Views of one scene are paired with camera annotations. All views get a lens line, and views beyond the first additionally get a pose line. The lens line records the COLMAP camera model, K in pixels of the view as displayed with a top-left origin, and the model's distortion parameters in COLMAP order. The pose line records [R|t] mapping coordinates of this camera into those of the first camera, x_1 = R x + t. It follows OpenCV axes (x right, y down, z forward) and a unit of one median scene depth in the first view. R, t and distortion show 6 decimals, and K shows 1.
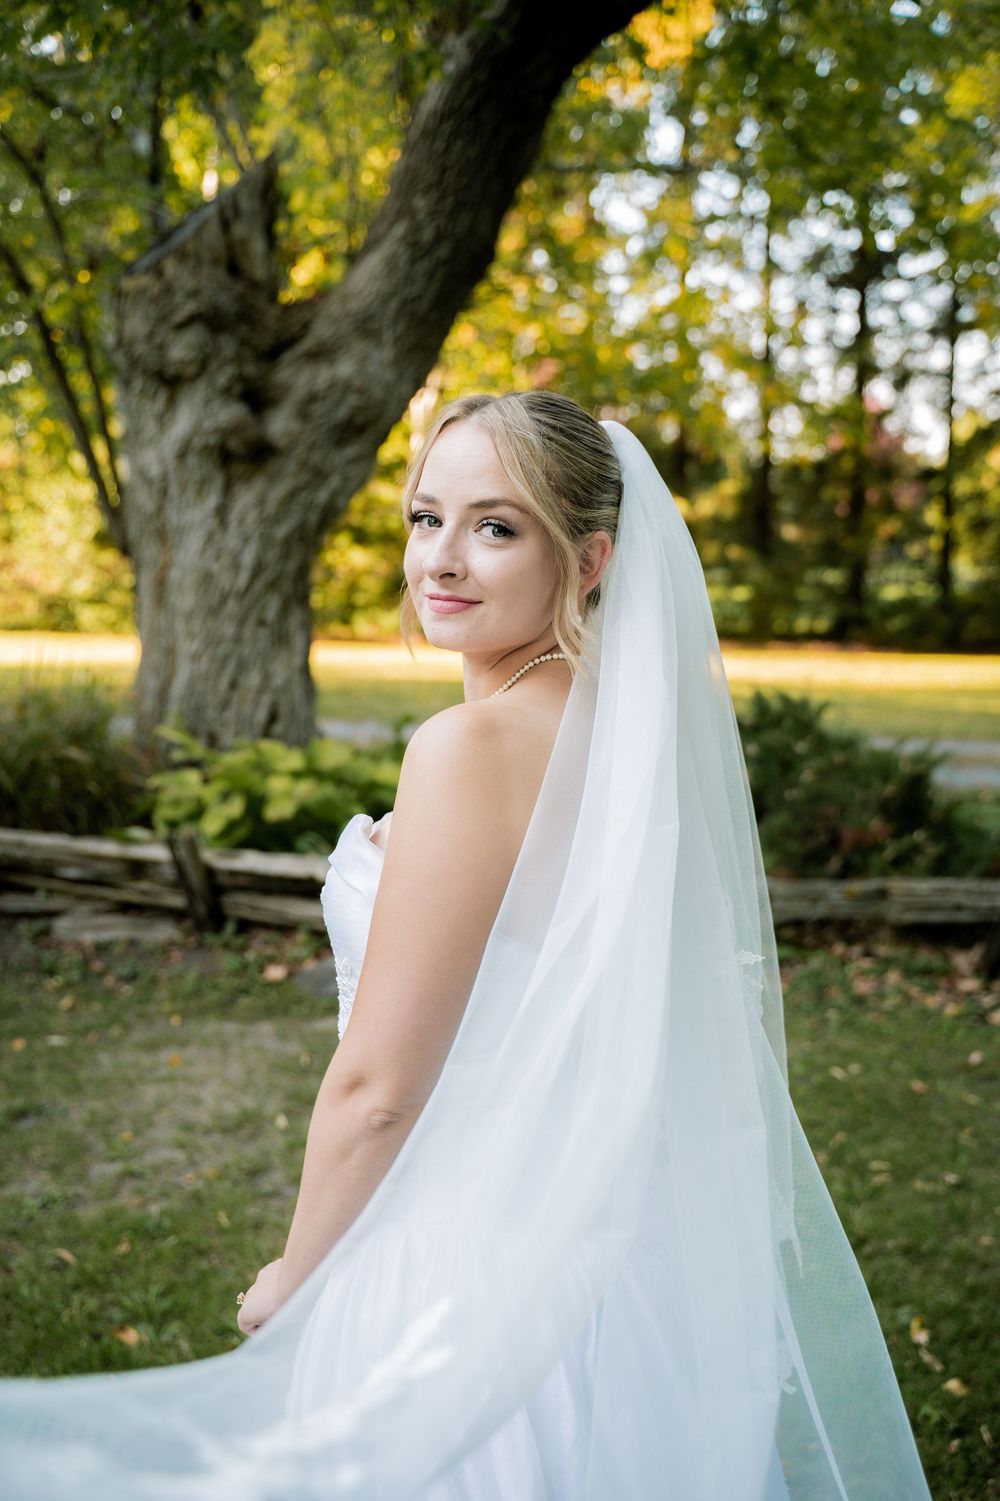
lens RADIAL K [[1468.2, 0, 499.3], [0, 1468.2, 753.0], [0, 0, 1]] dist [0.013890, 0.000000]
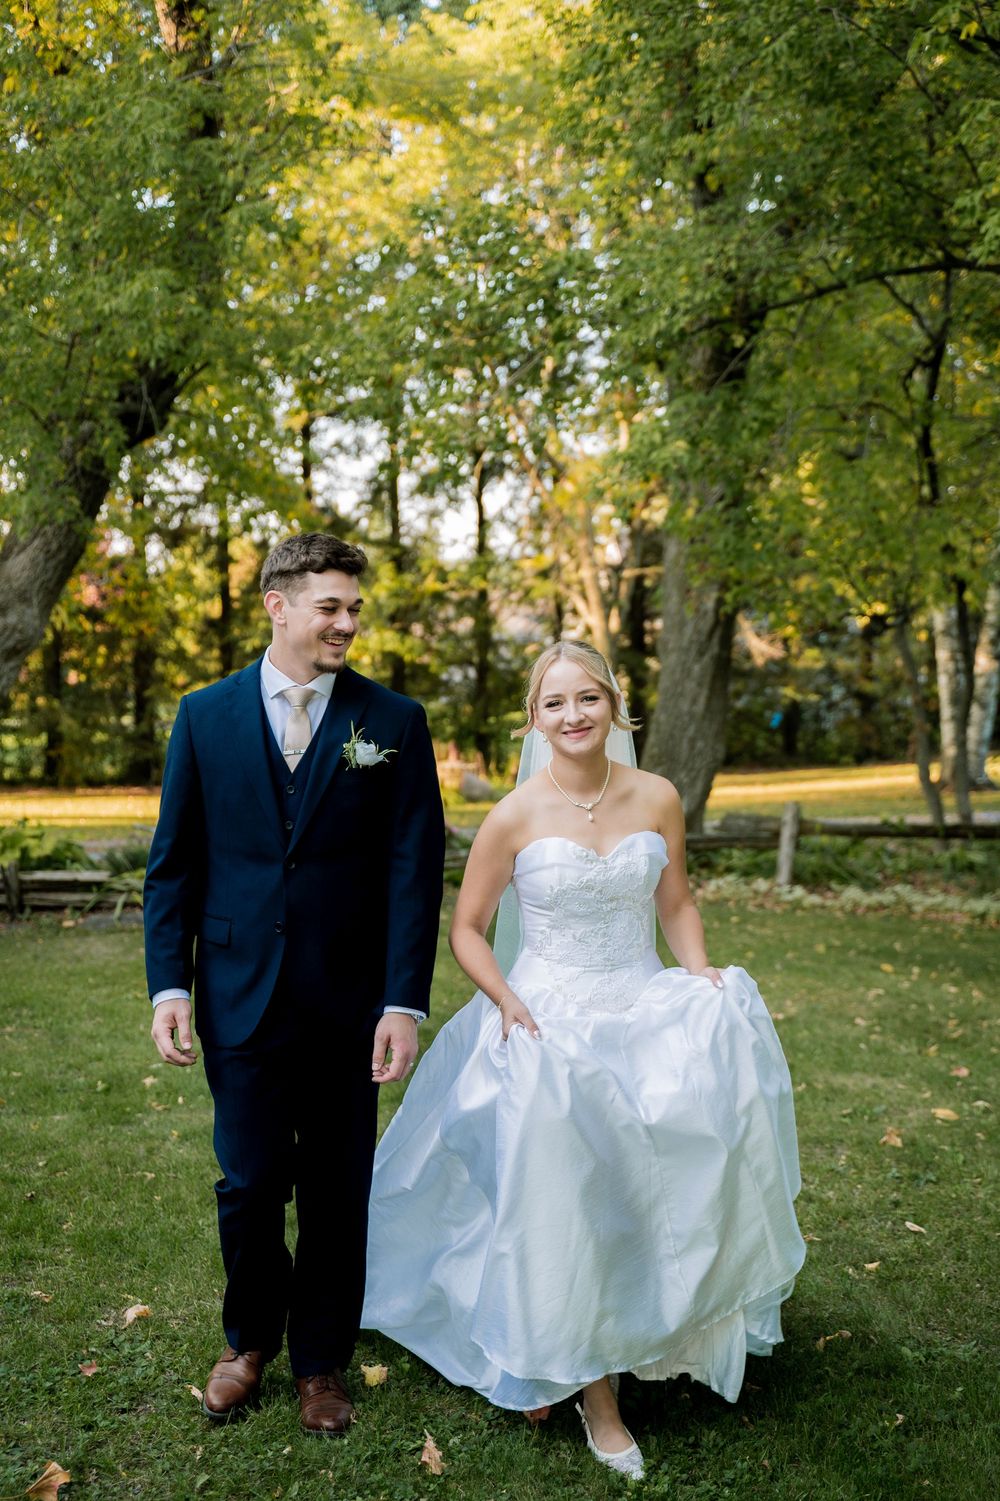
lens RADIAL K [[1881.9, 0, 500.0], [0, 1881.9, 750.5], [0, 0, 1]] dist [0.000413, 0.000000]
pose [[0.890050, -0.022860, 0.455289, -0.621182], [0.069268, 0.993927, -0.085508, 0.133513], [-0.450569, 0.107643, 0.886228, -1.273853]]
